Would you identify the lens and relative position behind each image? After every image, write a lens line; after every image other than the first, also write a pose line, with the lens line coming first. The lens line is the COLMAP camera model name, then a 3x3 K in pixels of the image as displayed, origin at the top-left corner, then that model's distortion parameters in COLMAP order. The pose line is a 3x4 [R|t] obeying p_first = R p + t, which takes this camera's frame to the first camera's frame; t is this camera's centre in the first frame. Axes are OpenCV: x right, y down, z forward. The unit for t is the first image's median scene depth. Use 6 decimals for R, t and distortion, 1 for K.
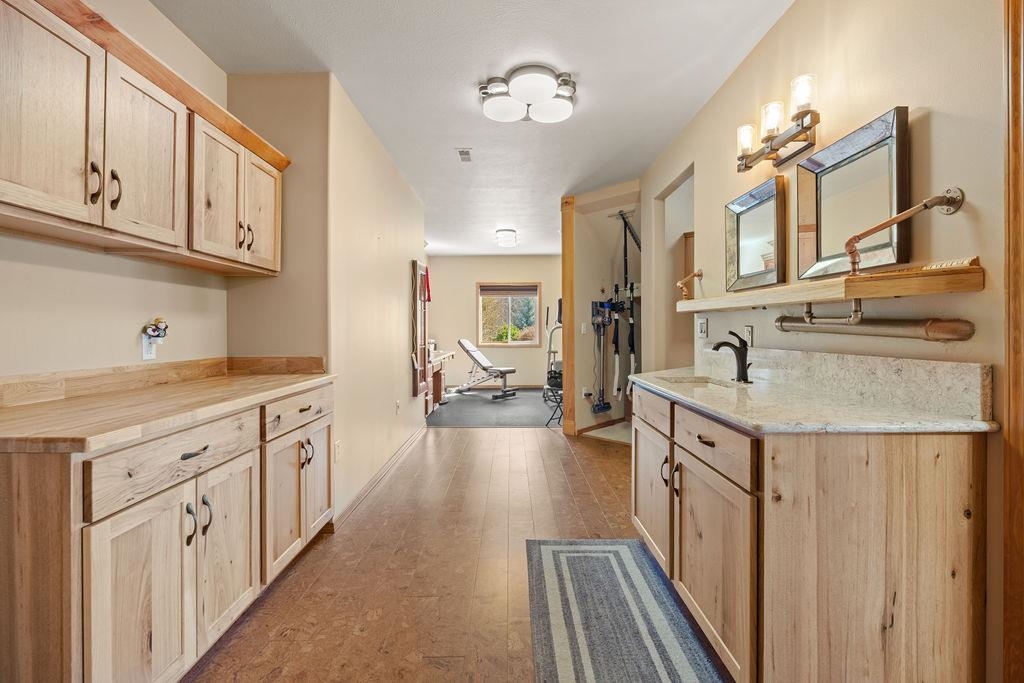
lens RADIAL K [[452.0, 0, 512.4], [0, 452.0, 332.2], [0, 0, 1]] dist [-0.004146, -0.000700]
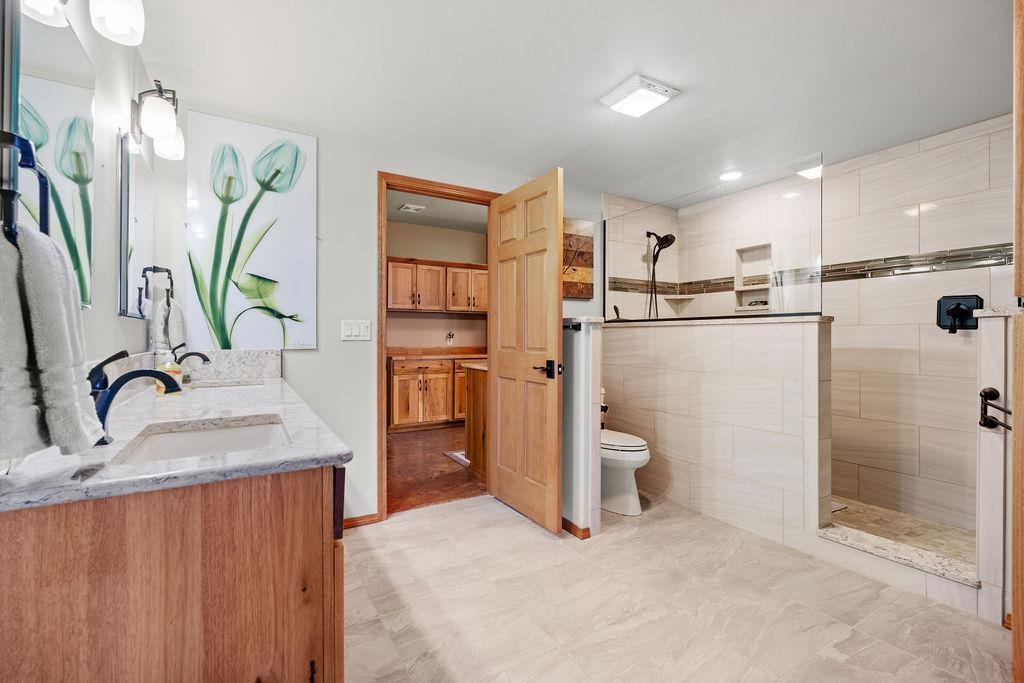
lens RADIAL K [[452.0, 0, 514.6], [0, 452.0, 339.1], [0, 0, 1]] dist [-0.004146, -0.000700]
pose [[0.504836, -0.003149, -0.863210, 2.349409], [0.000458, 0.999994, -0.003380, 0.033549], [0.863215, 0.001311, 0.504834, -0.204173]]
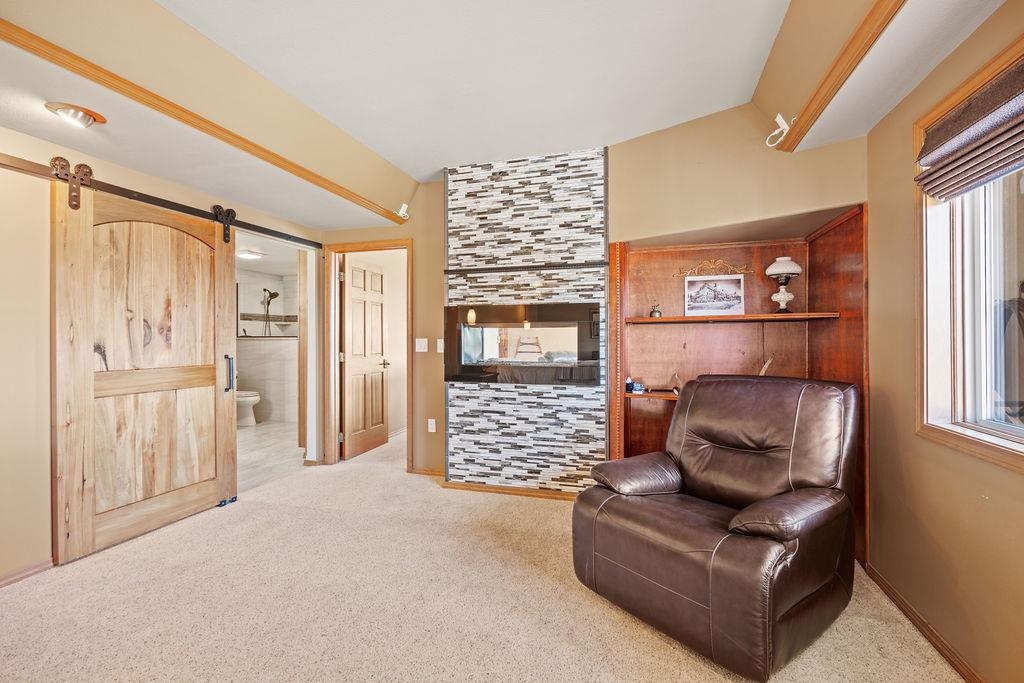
lens RADIAL K [[452.0, 0, 512.3], [0, 452.0, 340.9], [0, 0, 1]] dist [-0.004146, -0.000700]
pose [[0.954872, -0.007621, -0.296921, 4.208191], [0.005768, 0.999958, -0.007116, 0.021265], [0.296962, 0.005082, 0.954876, -1.833616]]
